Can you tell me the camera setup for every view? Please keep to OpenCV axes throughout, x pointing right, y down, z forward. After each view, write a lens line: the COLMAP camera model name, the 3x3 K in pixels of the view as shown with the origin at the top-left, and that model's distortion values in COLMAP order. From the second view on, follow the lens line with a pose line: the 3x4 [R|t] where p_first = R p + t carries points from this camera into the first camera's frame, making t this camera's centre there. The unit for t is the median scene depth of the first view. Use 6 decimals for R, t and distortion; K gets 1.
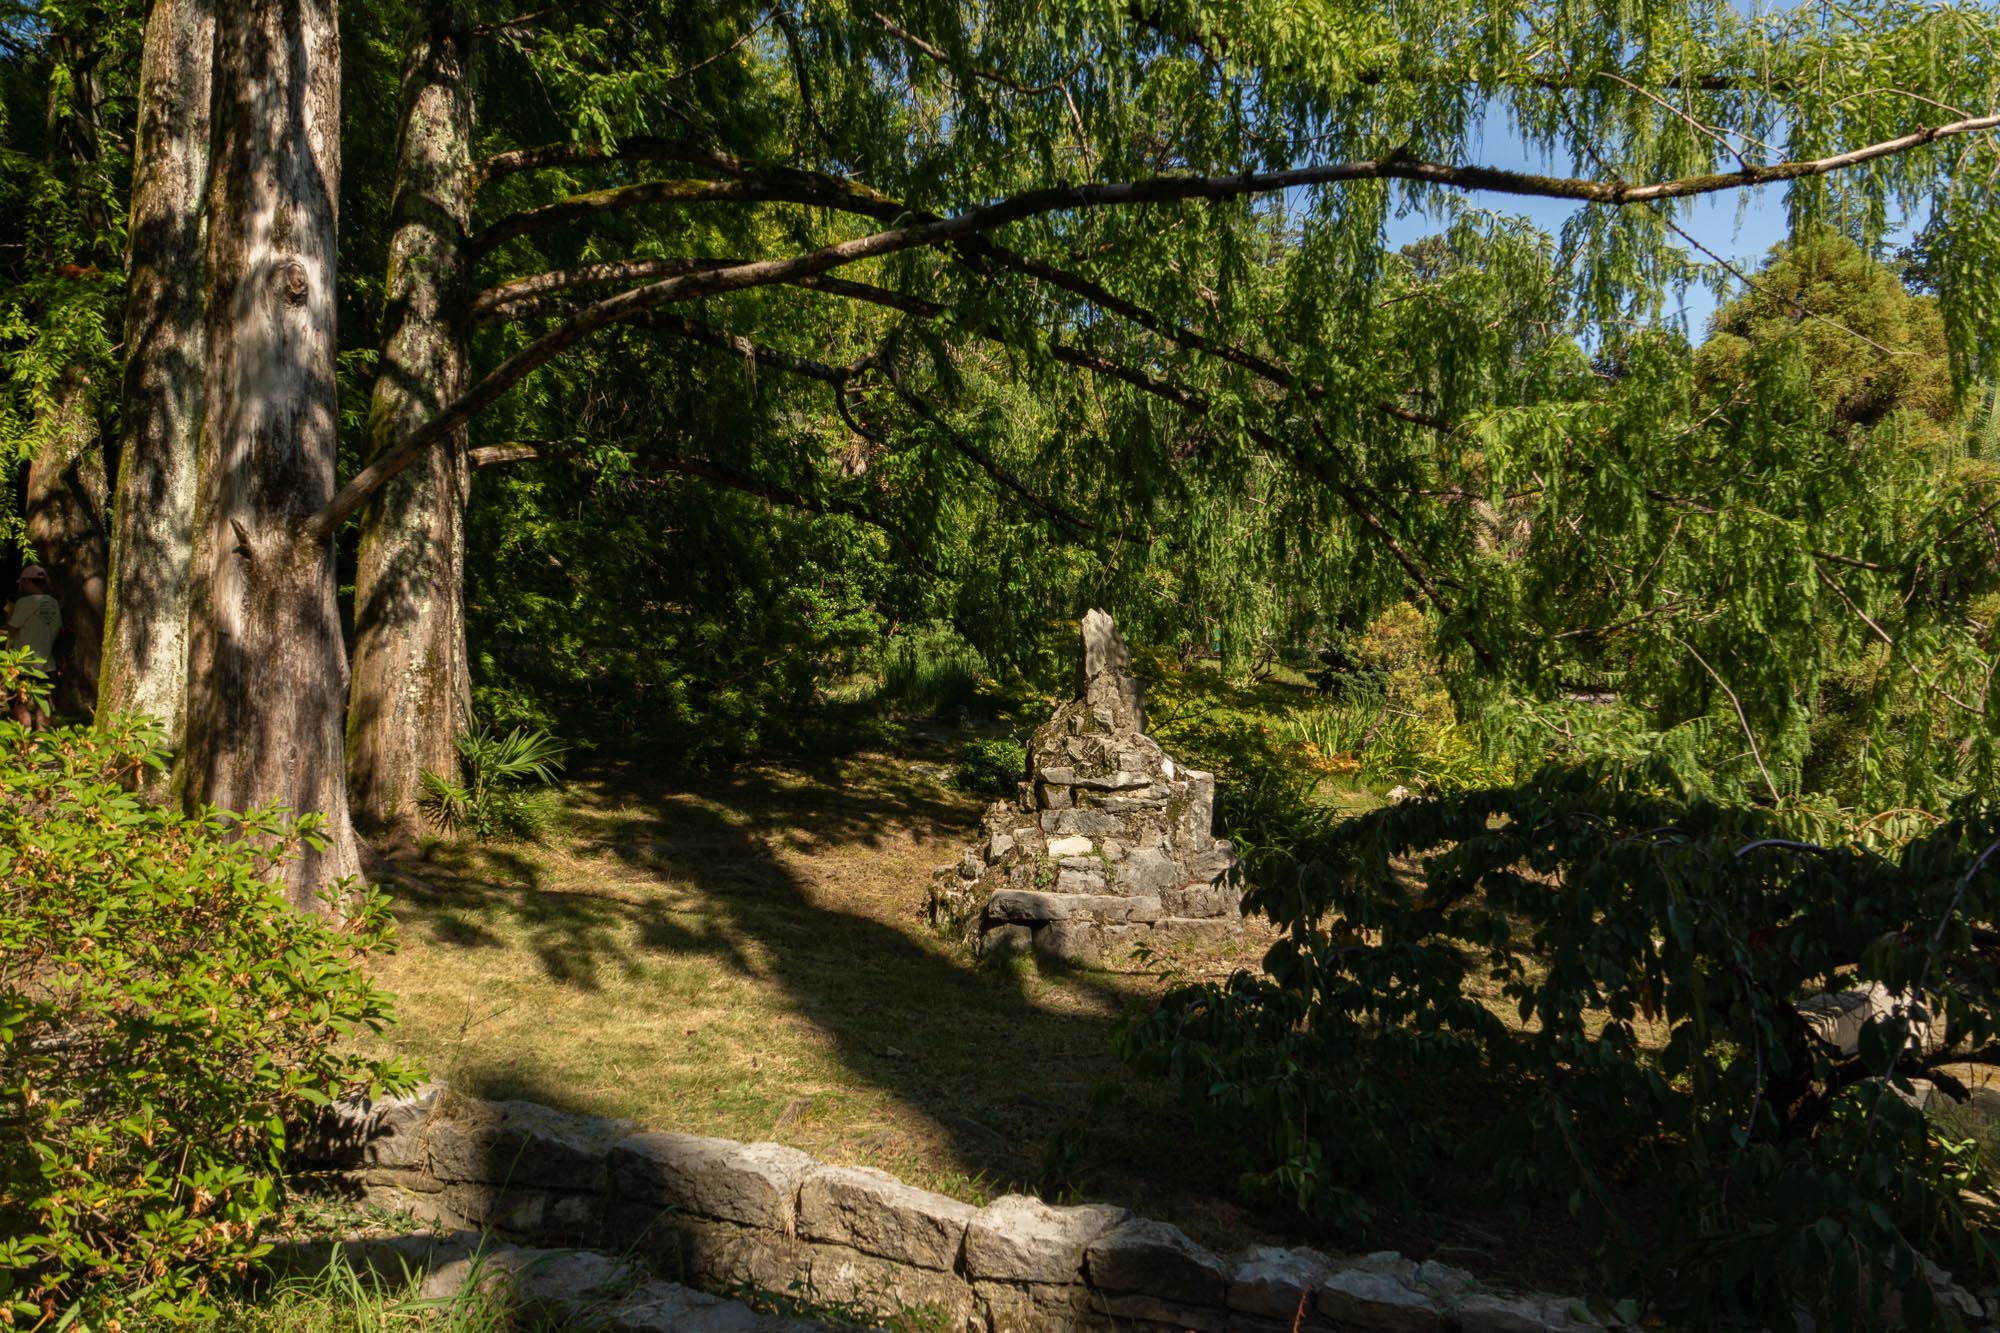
lens RADIAL K [[1421.5, 0, 1000.0], [0, 1421.5, 666.5], [0, 0, 1]] dist [0.001225, -0.001566]
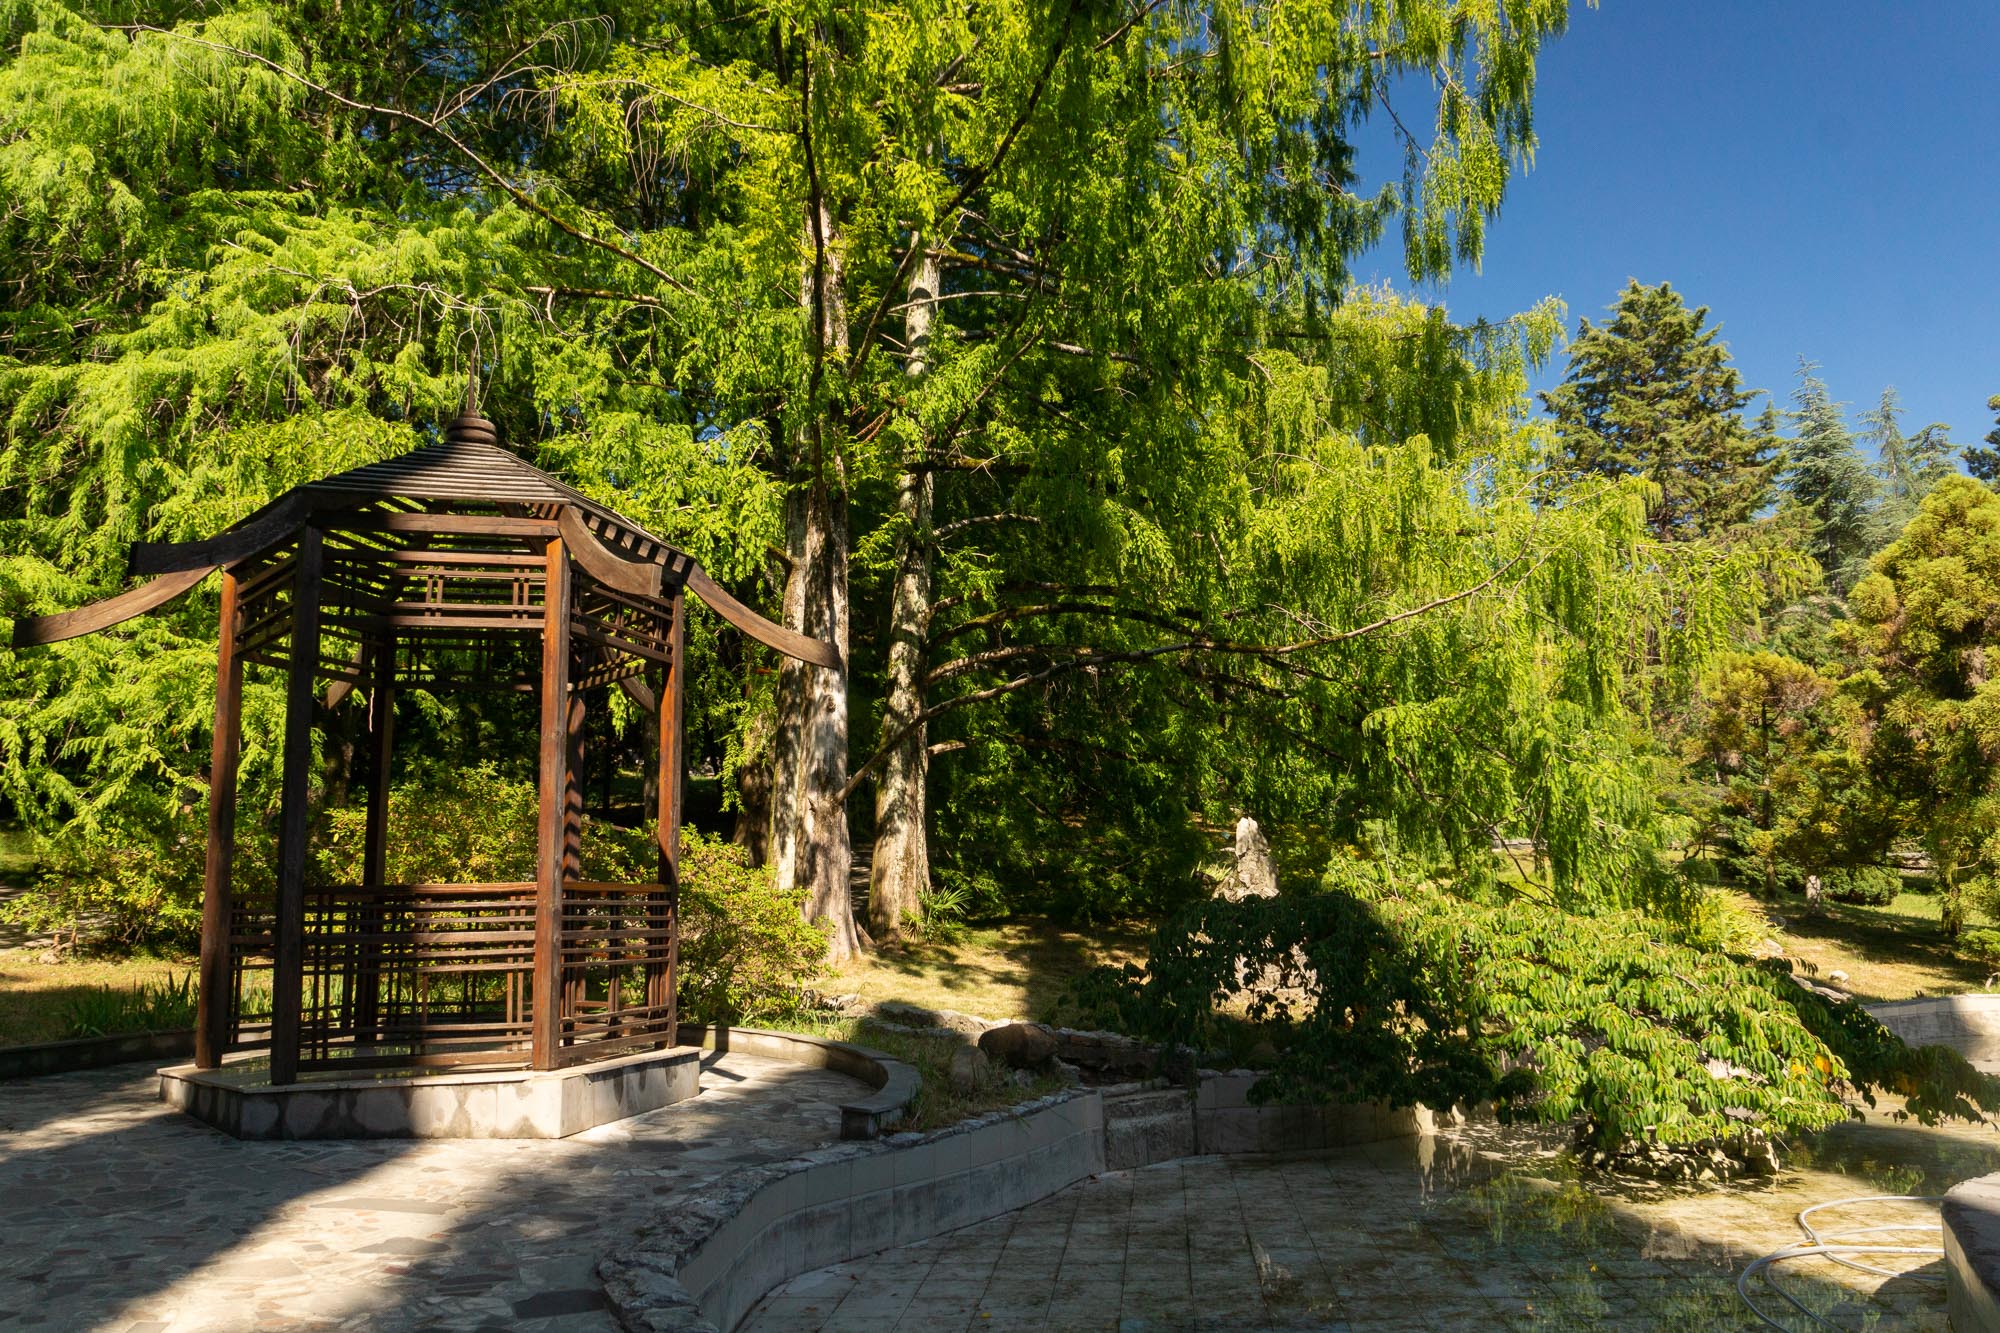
lens RADIAL K [[1428.7, 0, 1000.0], [0, 1428.7, 666.5], [0, 0, 1]] dist [-0.163148, -0.000398]
pose [[0.915060, -0.069698, -0.397249, 0.543998], [0.009614, 0.988444, -0.151279, 0.040021], [0.403202, 0.134610, 0.905156, -0.816414]]
